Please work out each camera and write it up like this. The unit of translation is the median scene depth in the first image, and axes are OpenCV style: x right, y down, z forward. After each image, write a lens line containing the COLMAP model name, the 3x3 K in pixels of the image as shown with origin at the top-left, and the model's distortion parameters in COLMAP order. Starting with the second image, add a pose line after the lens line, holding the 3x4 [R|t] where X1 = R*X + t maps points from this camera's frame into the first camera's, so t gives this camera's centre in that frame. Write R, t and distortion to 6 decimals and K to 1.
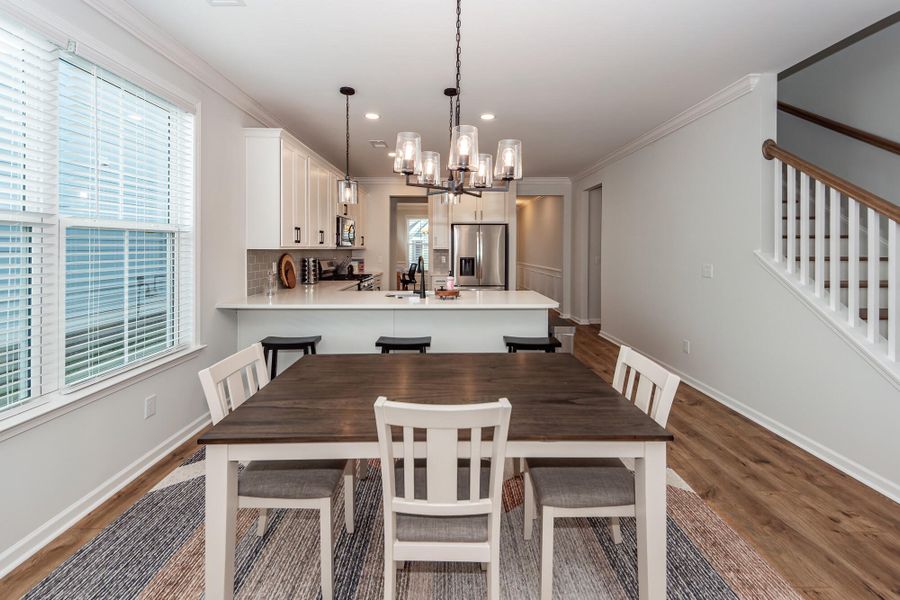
lens RADIAL K [[365.7, 0, 446.3], [0, 365.7, 247.8], [0, 0, 1]] dist [0.024370, -0.006919]
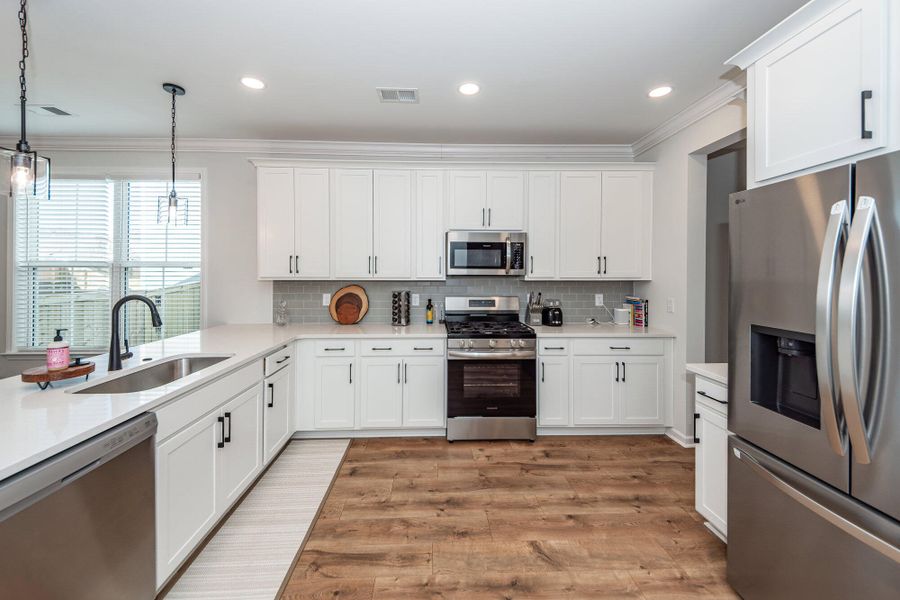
lens RADIAL K [[338.2, 0, 442.0], [0, 338.2, 270.8], [0, 0, 1]] dist [0.008513, -0.000327]
pose [[0.026172, -0.010281, -0.999605, 0.450618], [0.000474, 0.999947, -0.010272, -0.010249], [0.999657, -0.000205, 0.026176, 1.411207]]
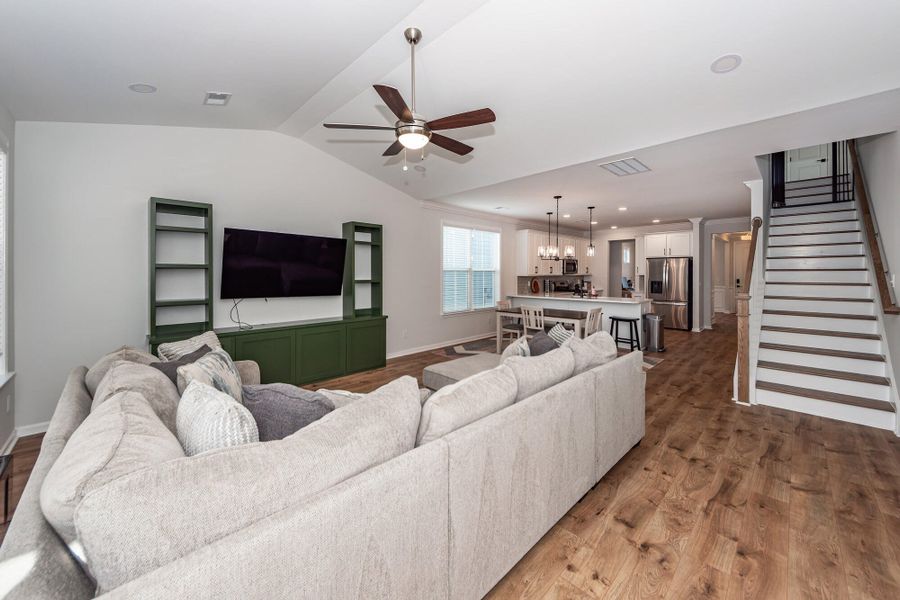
lens RADIAL K [[341.2, 0, 445.7], [0, 341.2, 276.2], [0, 0, 1]] dist [0.017119, -0.006950]
pose [[0.696260, 0.004925, -0.717773, 0.816795], [0.004125, 0.999932, 0.010862, -0.021715], [0.717778, -0.010524, 0.696193, -1.014404]]
